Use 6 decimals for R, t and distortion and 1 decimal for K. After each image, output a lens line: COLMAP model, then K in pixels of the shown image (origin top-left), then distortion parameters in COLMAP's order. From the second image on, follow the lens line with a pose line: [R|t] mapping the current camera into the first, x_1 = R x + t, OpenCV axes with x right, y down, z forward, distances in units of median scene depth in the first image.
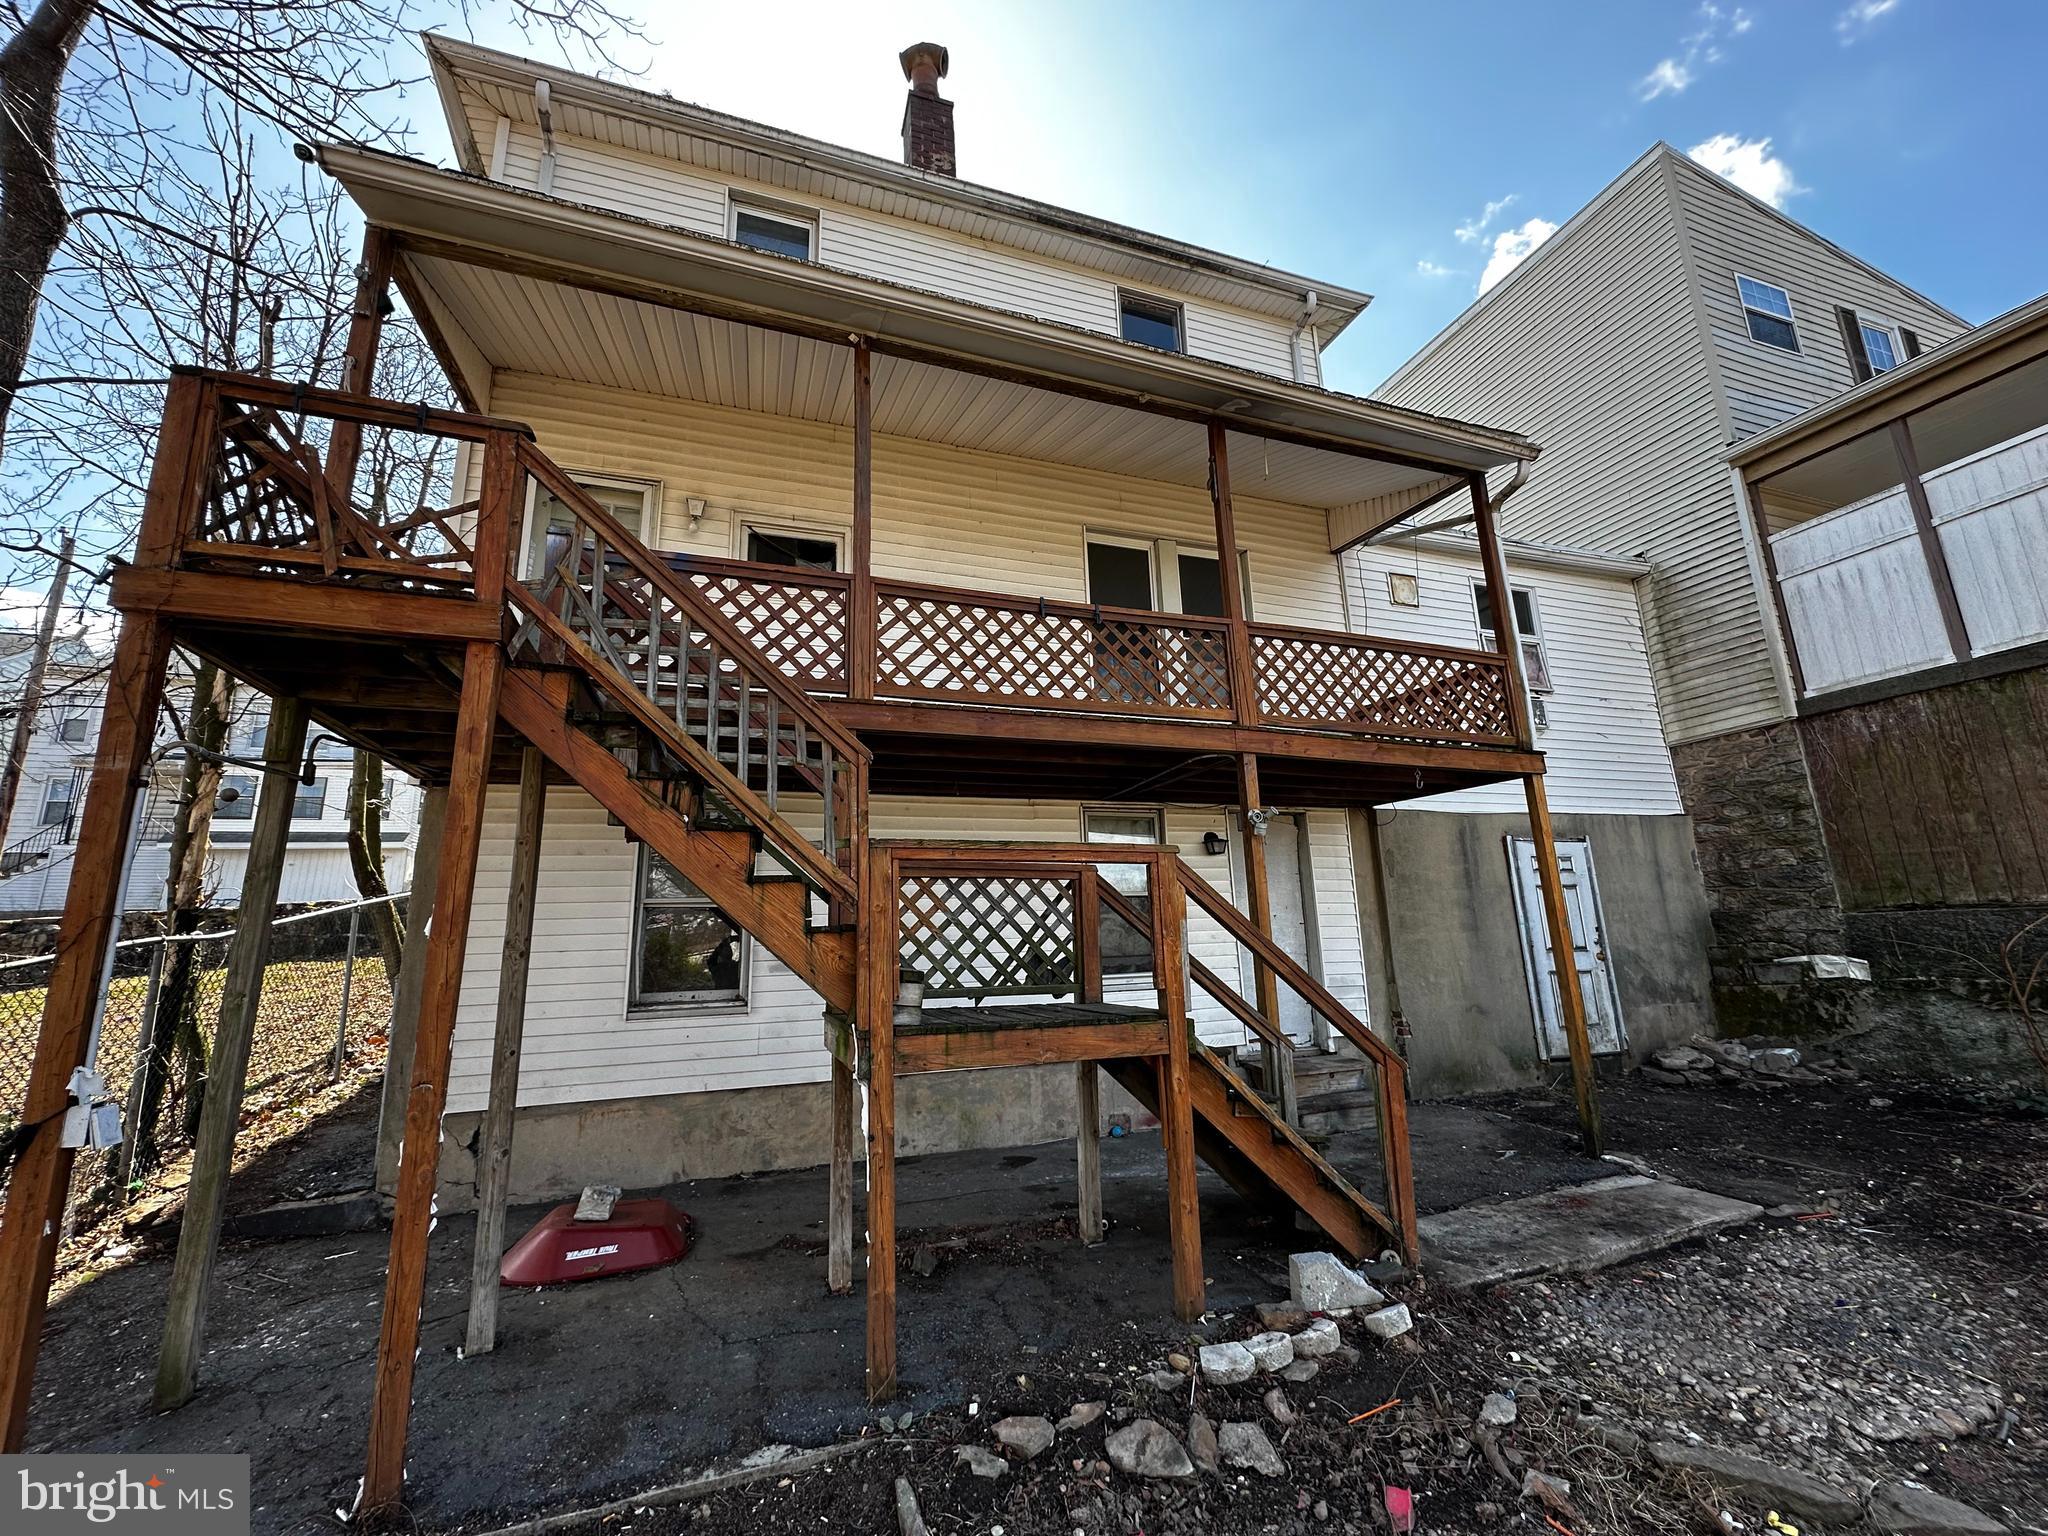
lens RADIAL K [[813.0, 0, 1024.8], [0, 813.0, 767.3], [0, 0, 1]] dist [-0.004082, 0.000070]
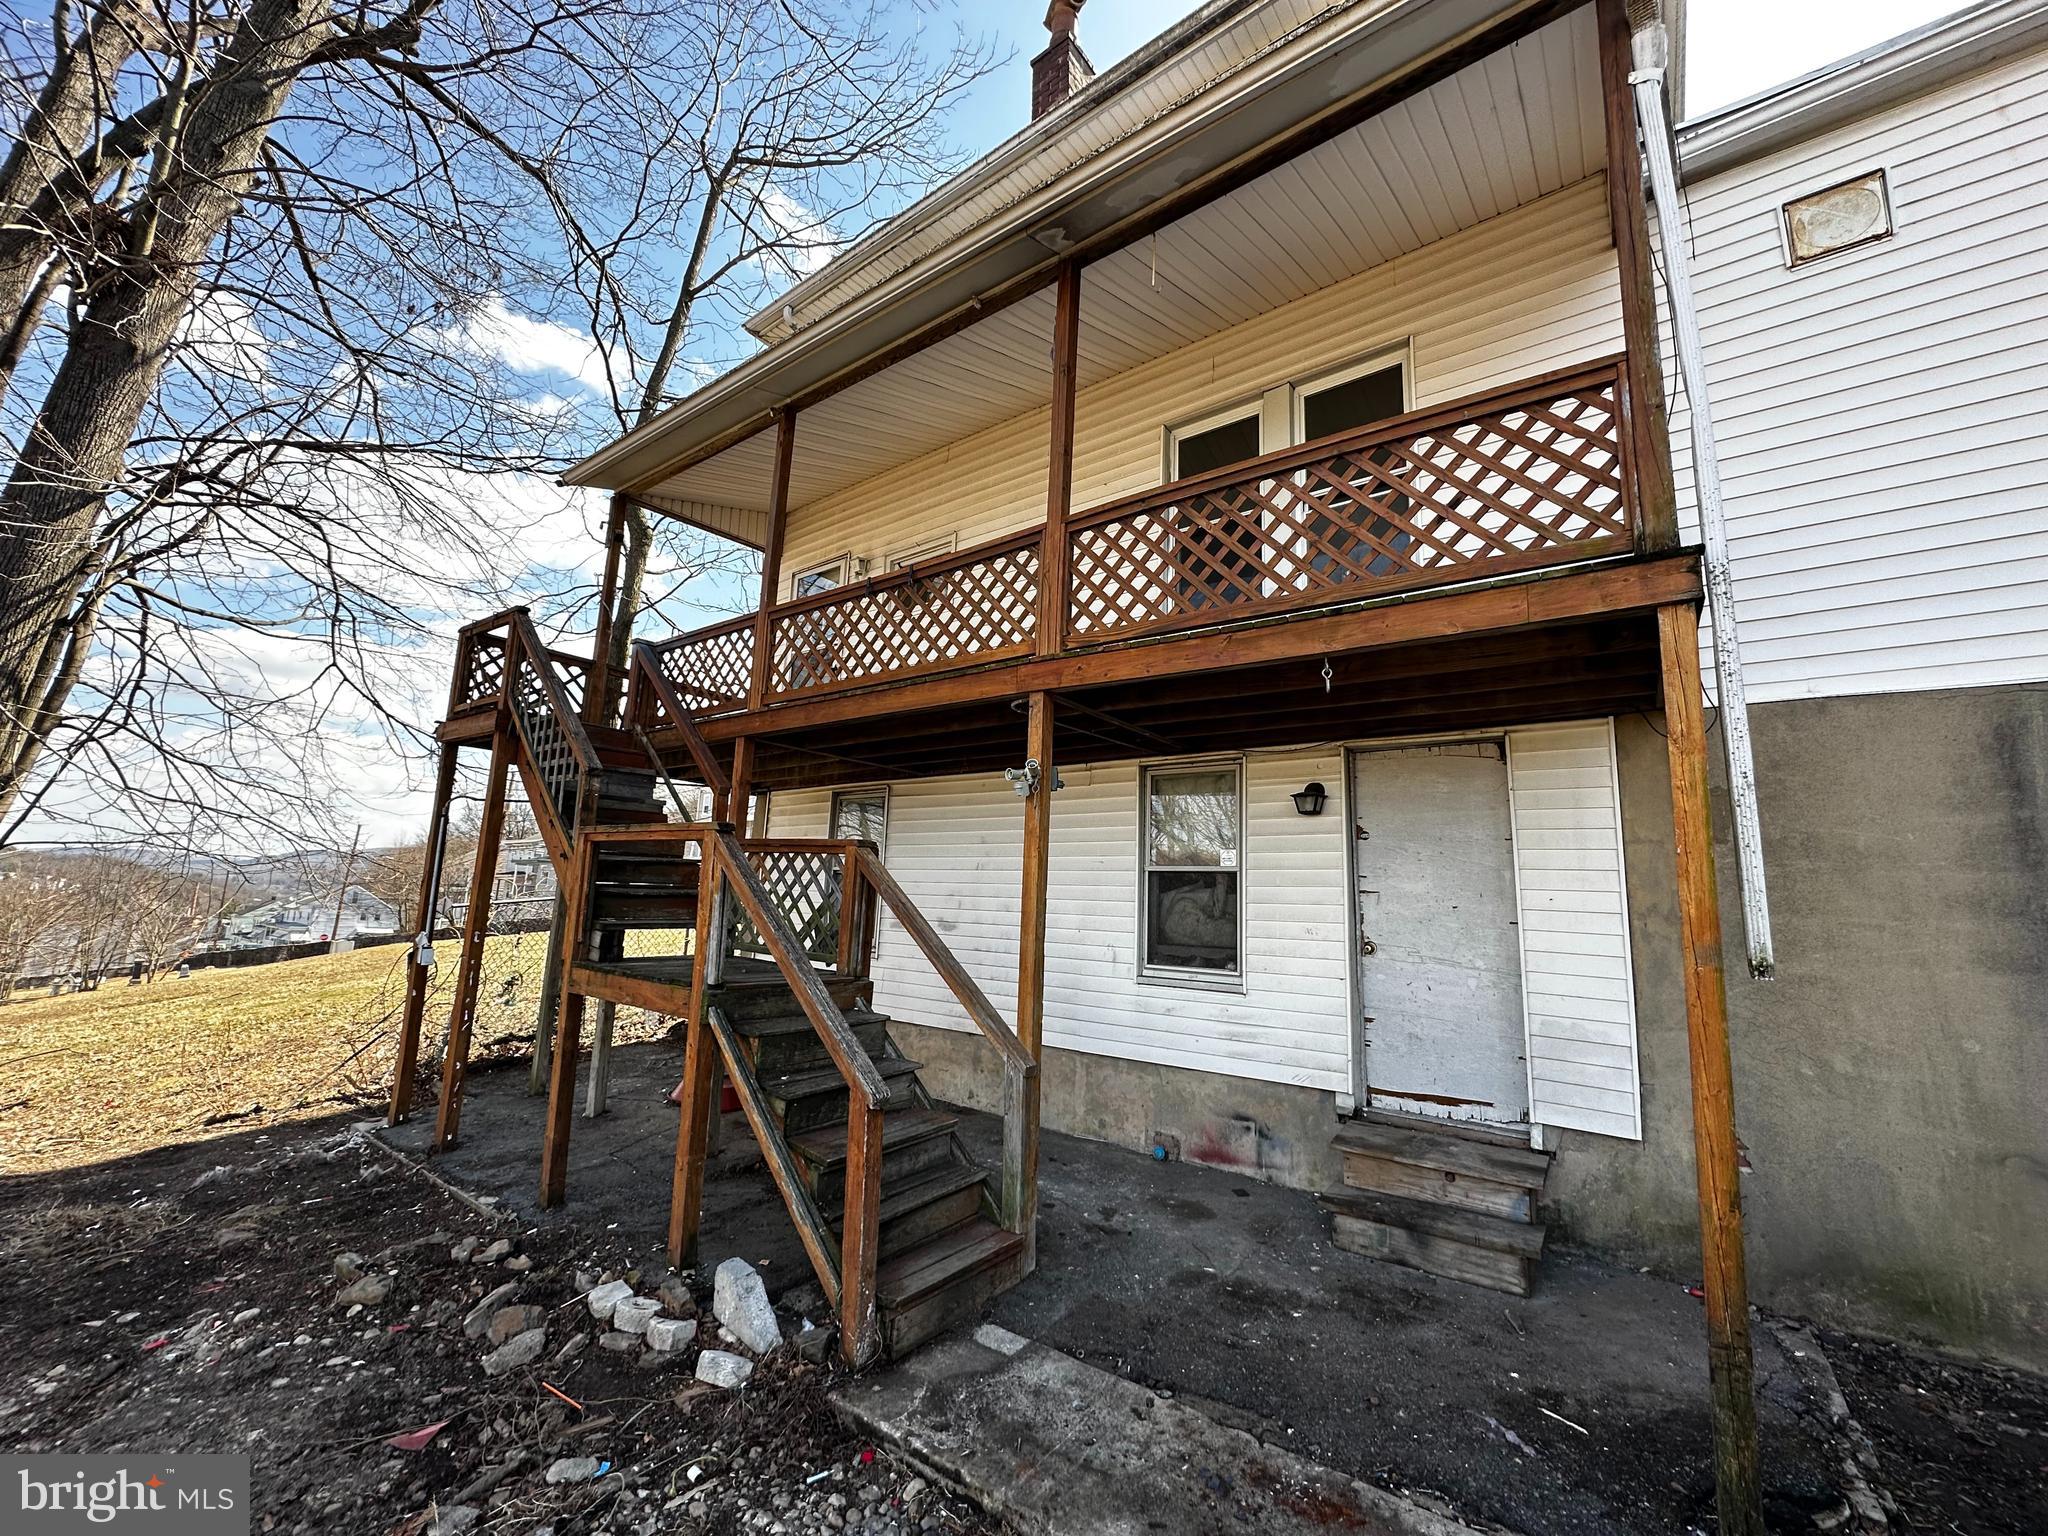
lens RADIAL K [[813.0, 0, 1024.0], [0, 813.0, 768.6], [0, 0, 1]] dist [-0.004082, 0.000070]
pose [[0.552819, -0.085673, -0.828886, 1.011464], [0.122773, 0.992219, -0.020673, 0.077109], [0.824208, -0.090336, 0.559036, 0.606994]]
